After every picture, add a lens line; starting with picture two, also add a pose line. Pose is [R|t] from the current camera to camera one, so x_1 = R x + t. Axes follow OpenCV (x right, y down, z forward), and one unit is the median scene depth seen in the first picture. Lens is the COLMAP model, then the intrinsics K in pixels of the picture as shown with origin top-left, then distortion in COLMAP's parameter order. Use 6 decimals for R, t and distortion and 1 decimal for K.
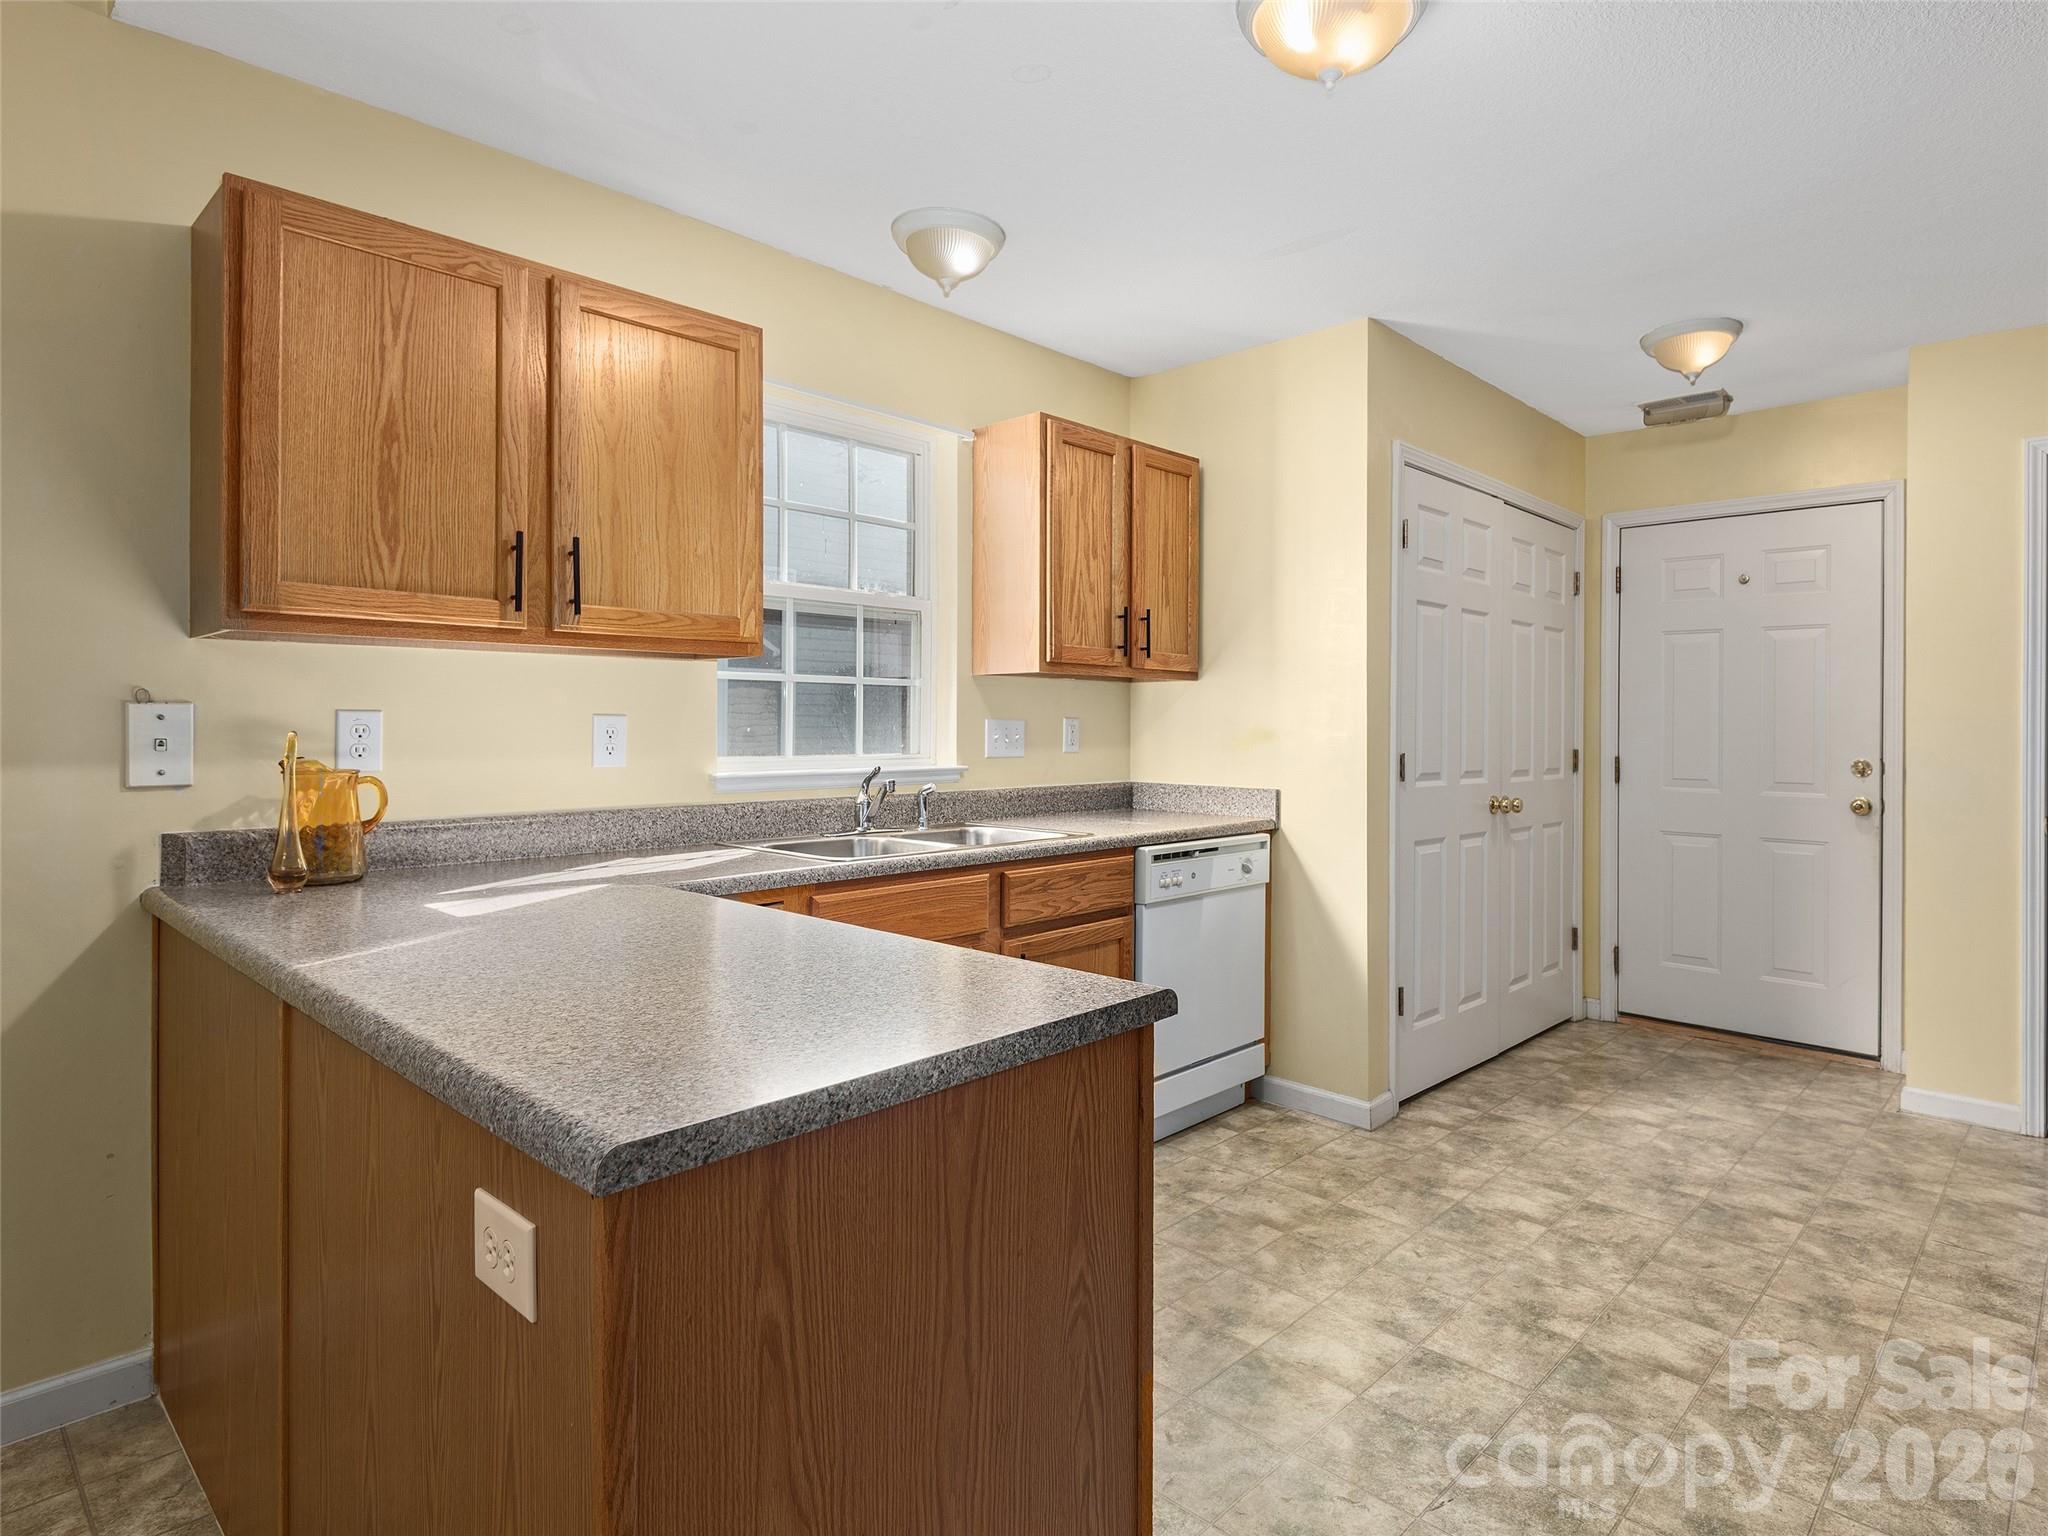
lens RADIAL K [[1080.3, 0, 1101.2], [0, 1080.3, 719.0], [0, 0, 1]] dist [0.022603, -0.001834]
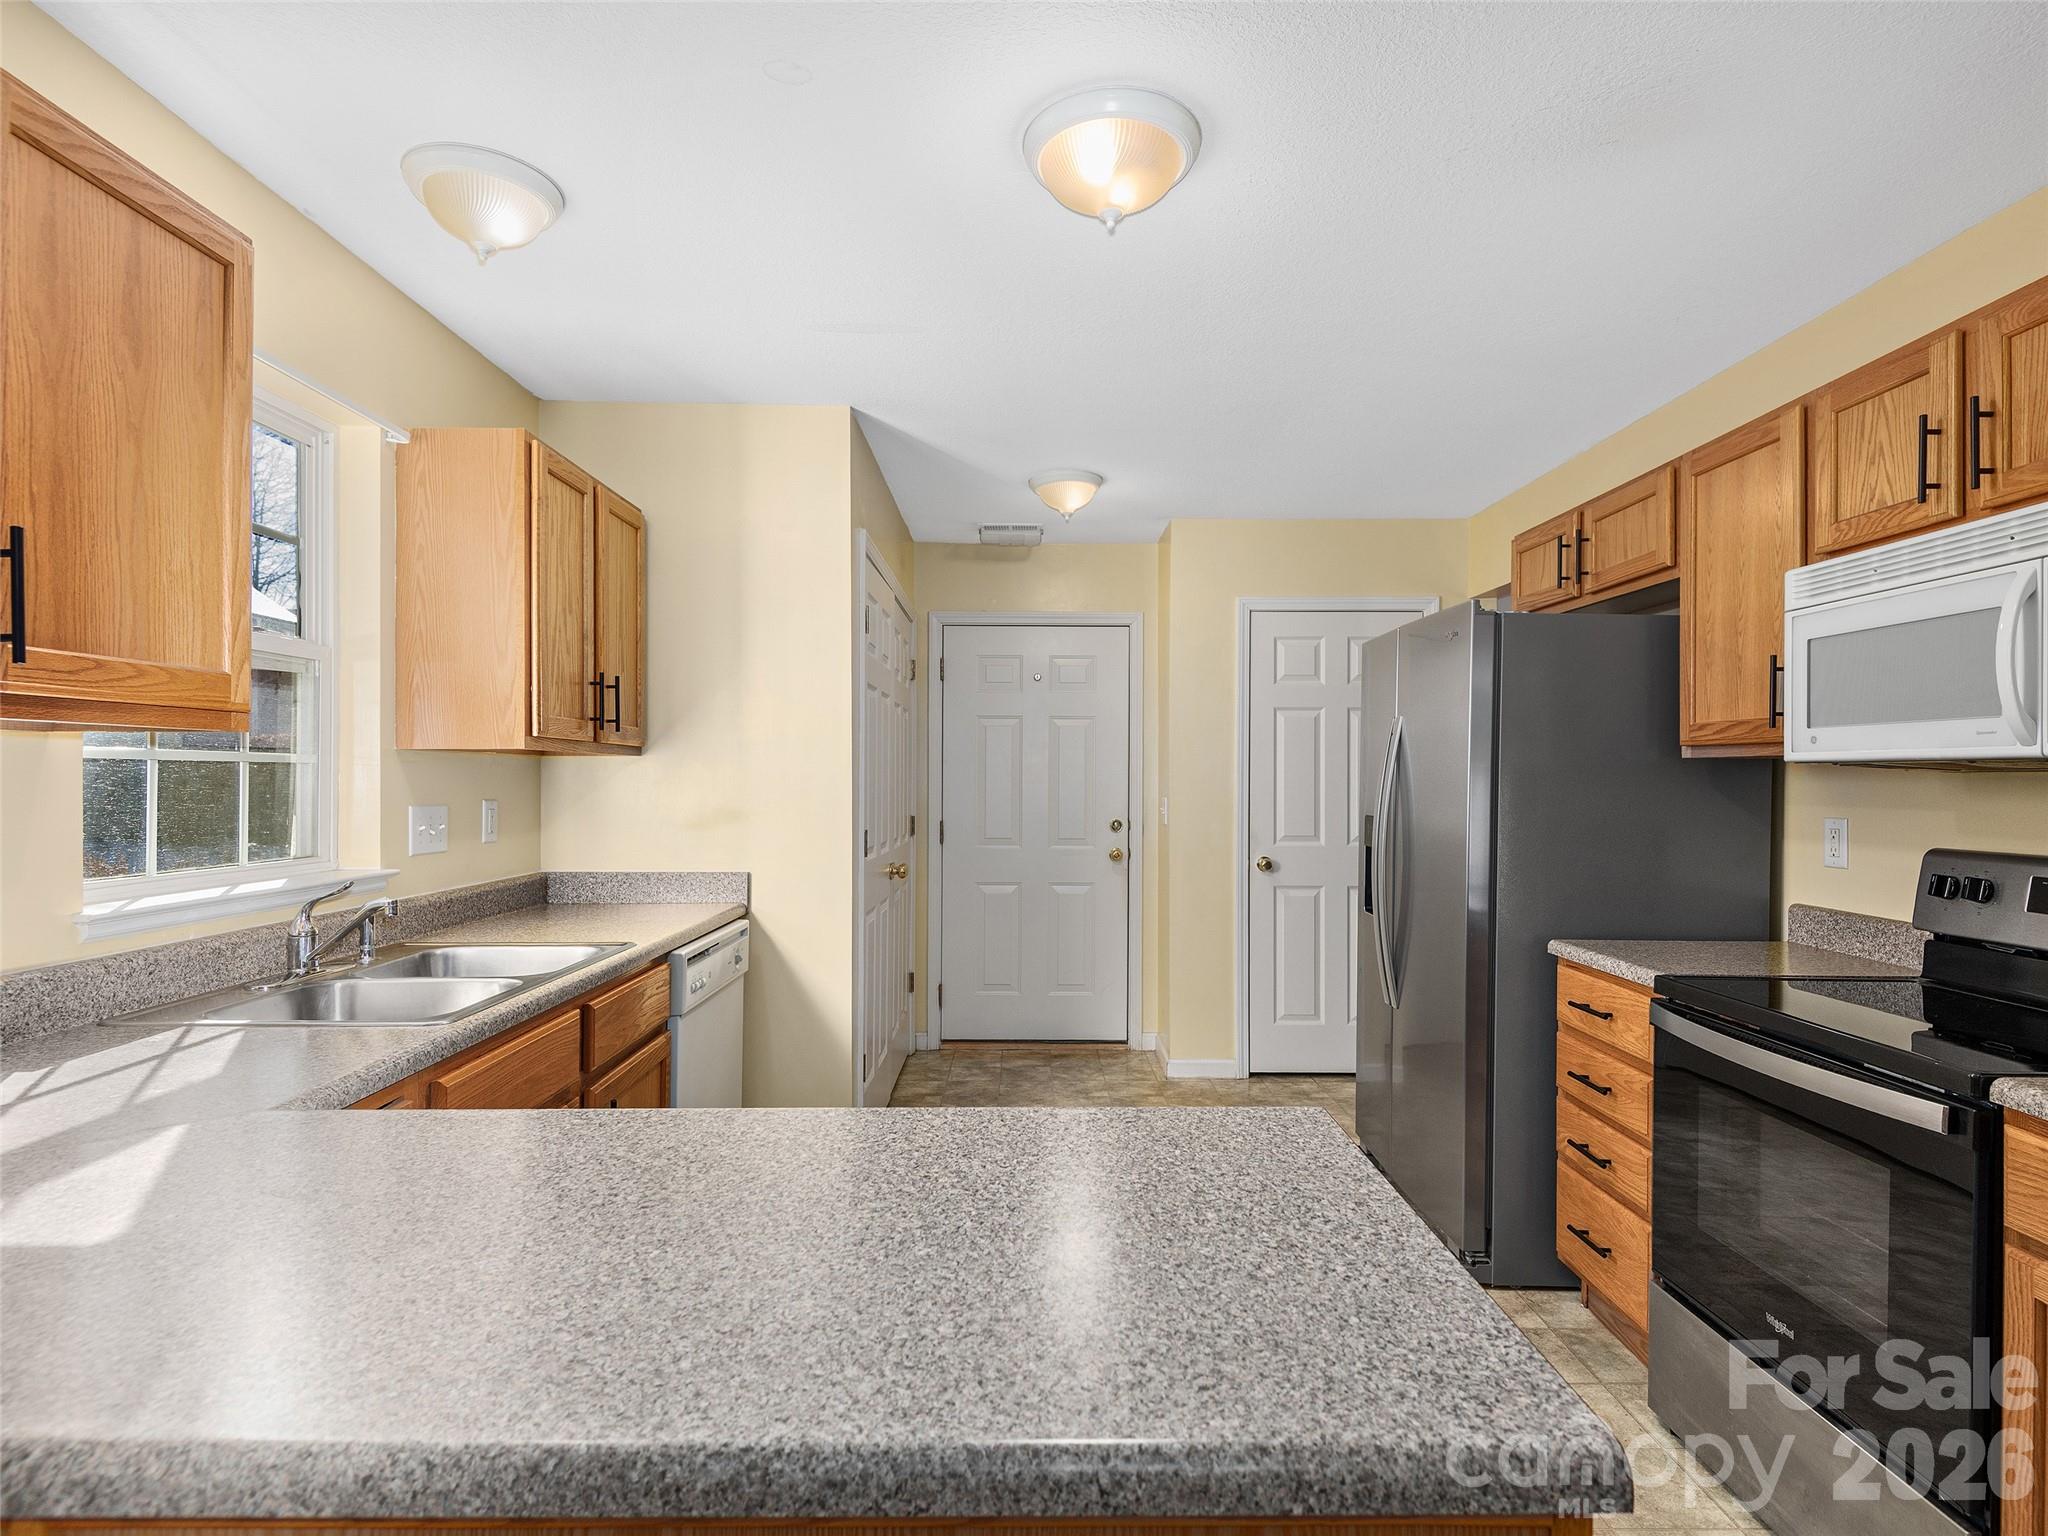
lens RADIAL K [[1043.7, 0, 1025.9], [0, 1043.7, 779.5], [0, 0, 1]] dist [0.003127, -0.003988]
pose [[0.751600, -0.005331, 0.659598, -0.274145], [0.001609, 0.999979, 0.006249, -0.023327], [-0.659617, -0.003635, 0.751593, 0.149620]]
